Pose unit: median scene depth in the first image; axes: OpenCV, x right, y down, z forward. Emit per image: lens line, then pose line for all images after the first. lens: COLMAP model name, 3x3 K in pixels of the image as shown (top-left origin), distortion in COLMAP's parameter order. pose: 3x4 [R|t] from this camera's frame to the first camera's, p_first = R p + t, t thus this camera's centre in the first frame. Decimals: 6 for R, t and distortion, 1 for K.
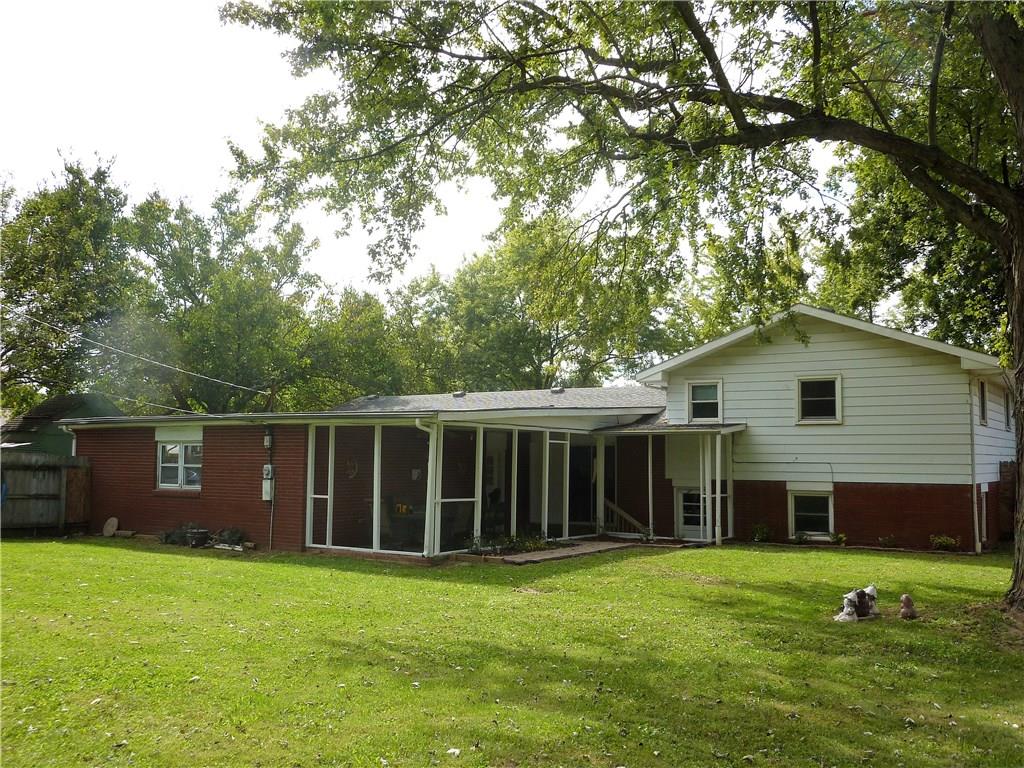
lens RADIAL K [[975.8, 0, 515.9], [0, 975.8, 377.3], [0, 0, 1]] dist [-0.029040, 0.000000]
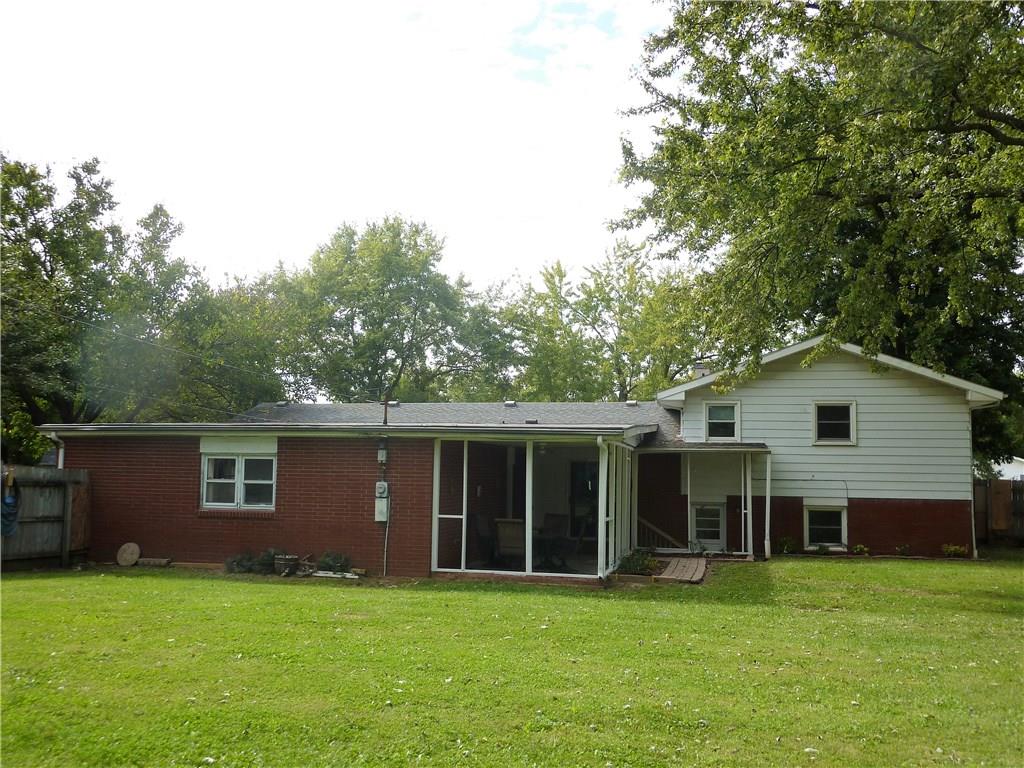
lens RADIAL K [[975.8, 0, 514.0], [0, 975.8, 389.8], [0, 0, 1]] dist [-0.029040, 0.000000]
pose [[0.934902, 0.035621, 0.353115, -0.416550], [-0.037041, 0.999310, -0.002736, 0.002036], [-0.352968, -0.010522, 0.935576, 0.100133]]
